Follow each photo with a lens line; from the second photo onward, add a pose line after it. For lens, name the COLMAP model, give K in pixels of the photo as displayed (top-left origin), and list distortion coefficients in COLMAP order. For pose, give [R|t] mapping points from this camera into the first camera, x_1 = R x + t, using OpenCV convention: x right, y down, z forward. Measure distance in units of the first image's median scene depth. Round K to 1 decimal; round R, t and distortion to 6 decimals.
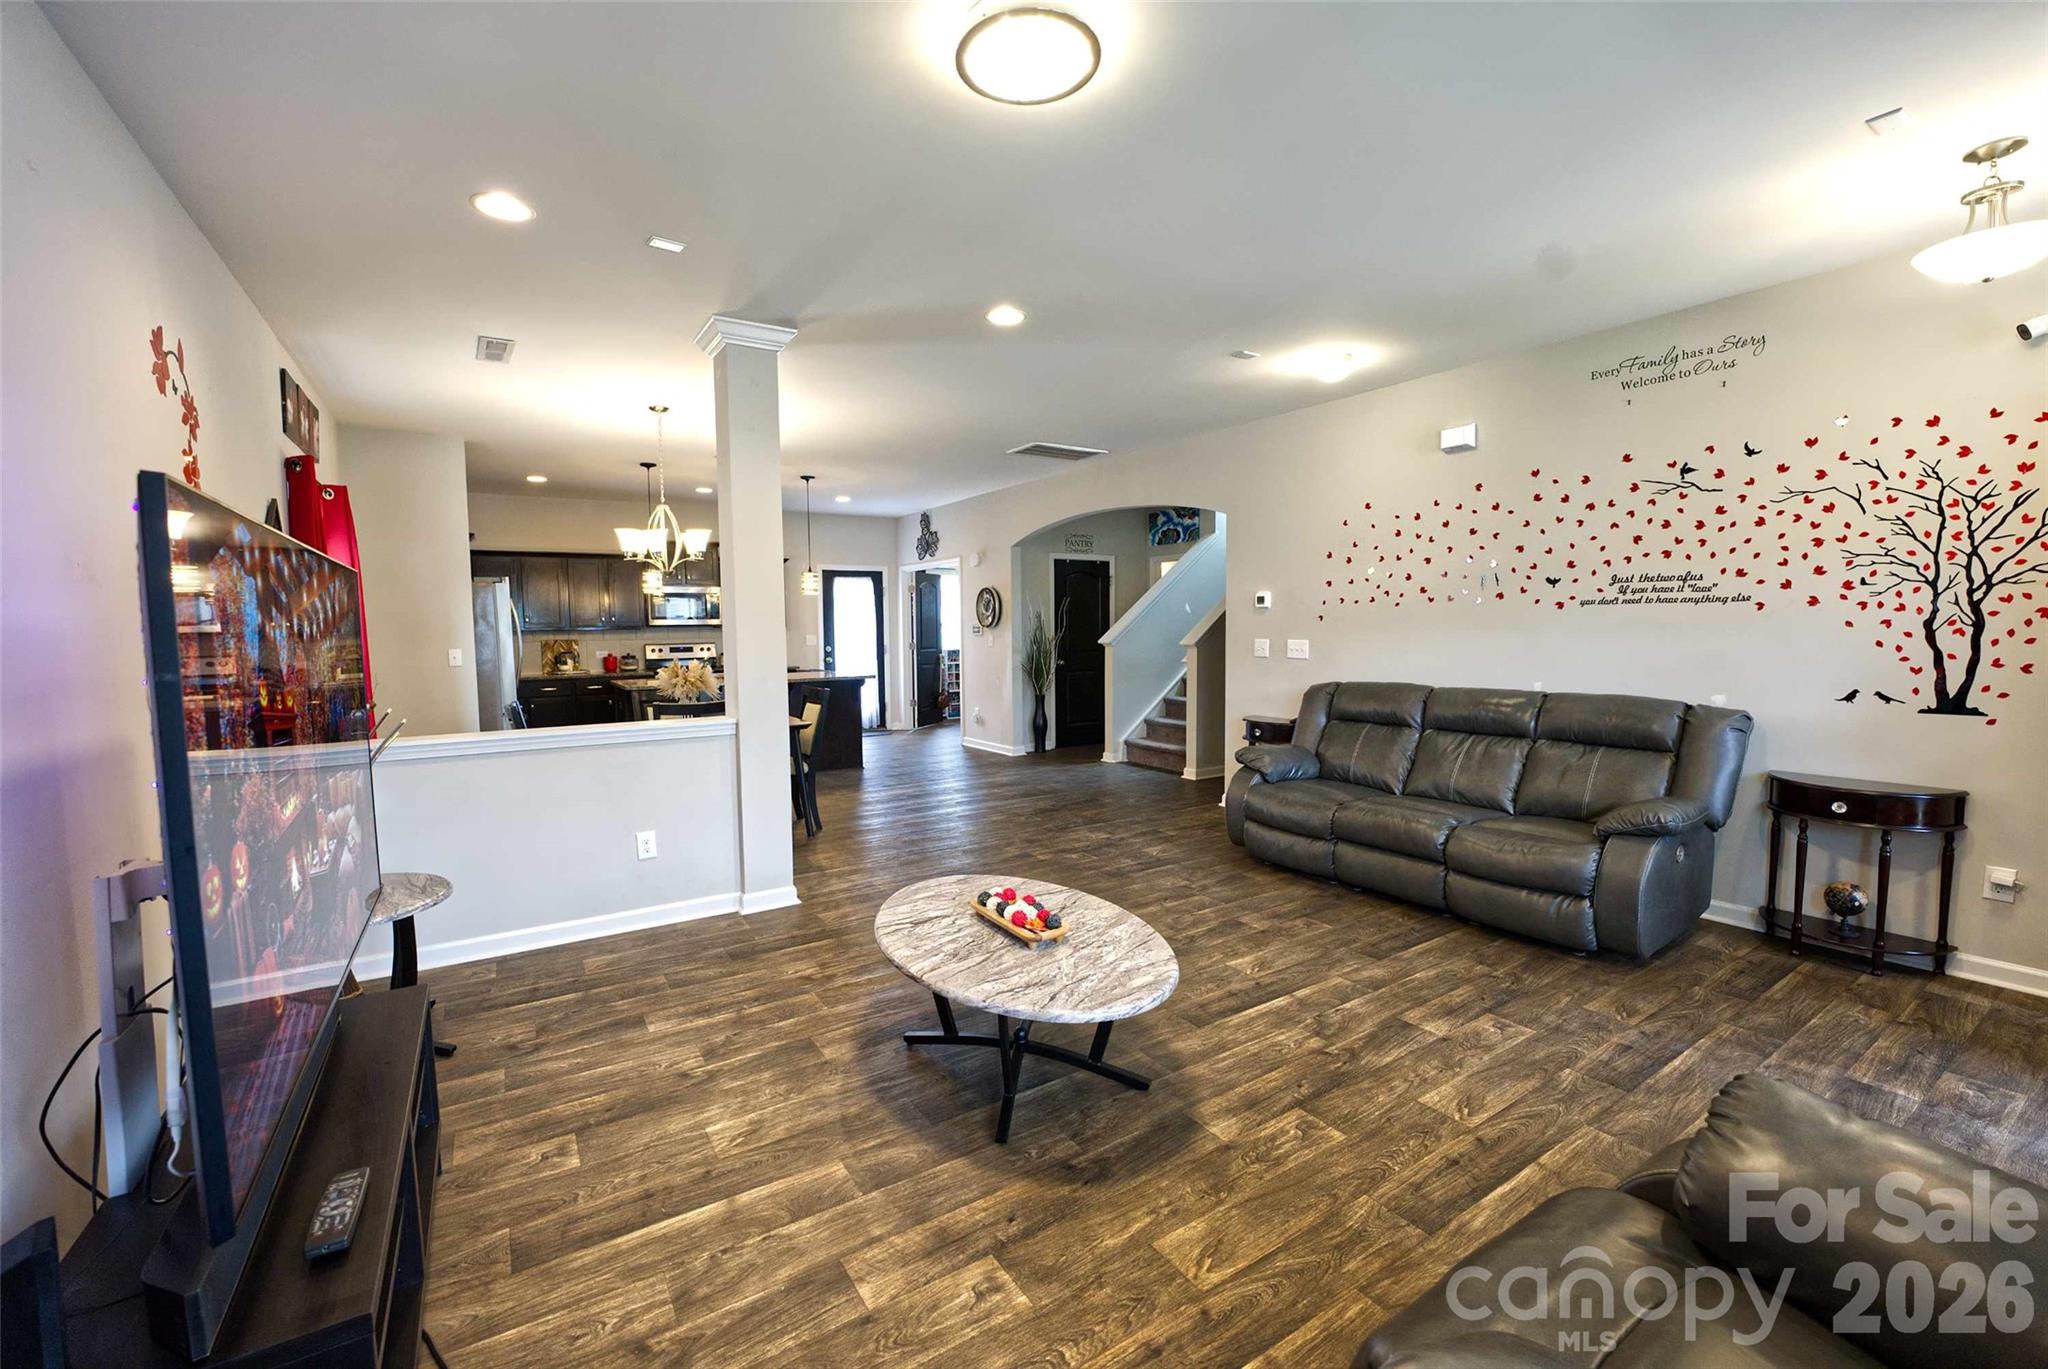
lens RADIAL K [[835.8, 0, 1021.7], [0, 835.8, 691.3], [0, 0, 1]] dist [-0.038584, 0.004122]
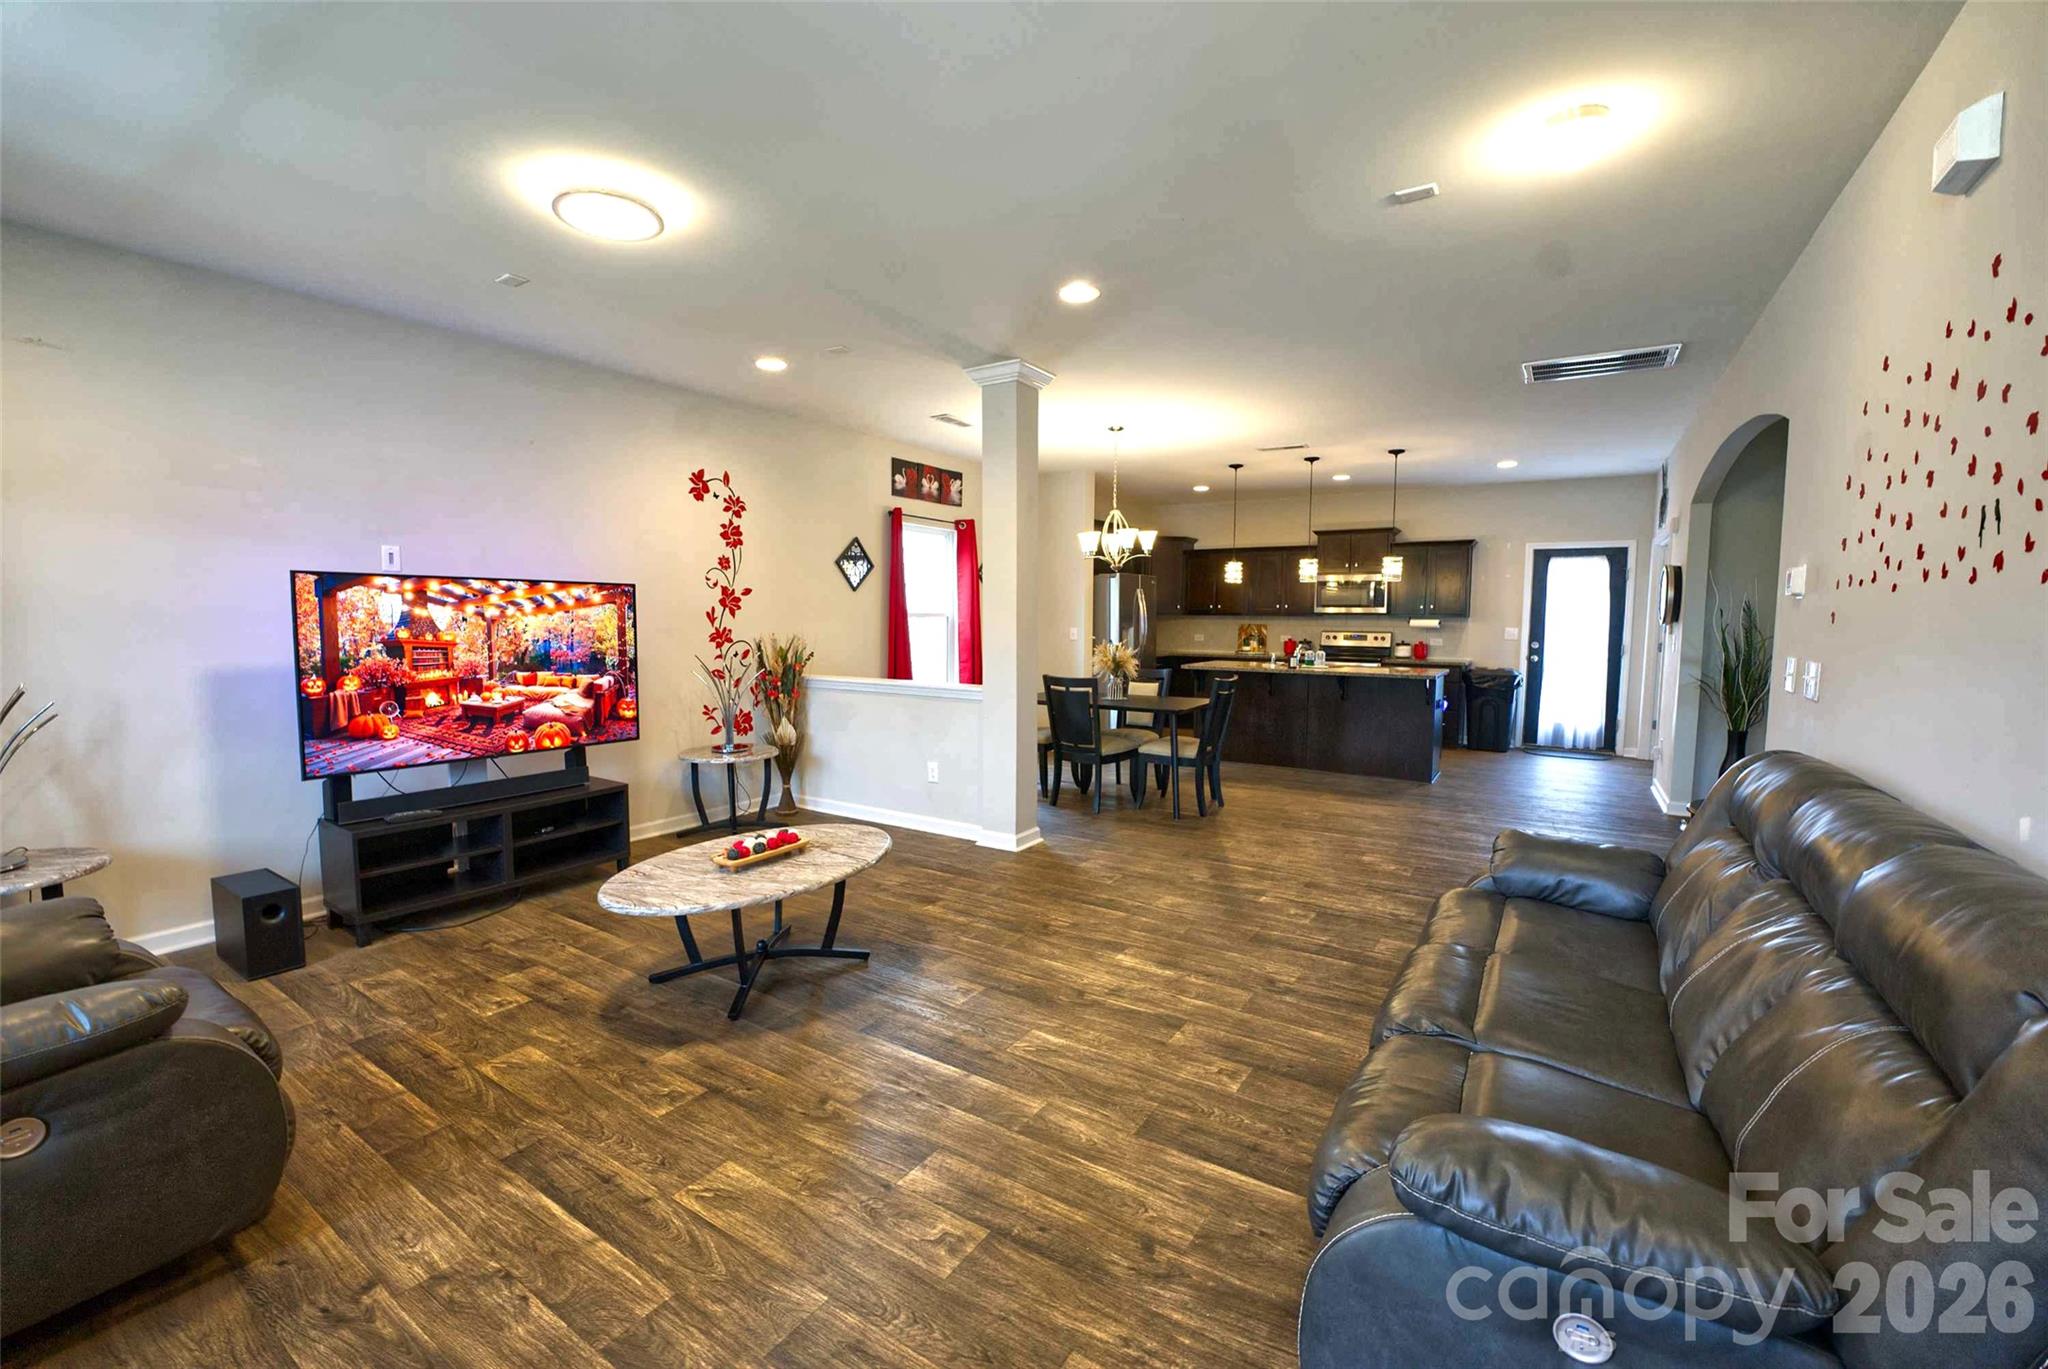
lens RADIAL K [[833.6, 0, 998.9], [0, 833.6, 657.4], [0, 0, 1]] dist [-0.019202, 0.000419]
pose [[0.404562, 0.062106, -0.912399, 0.768917], [-0.084430, 0.995967, 0.030357, -0.049460], [0.910605, 0.064752, 0.408174, 0.487642]]
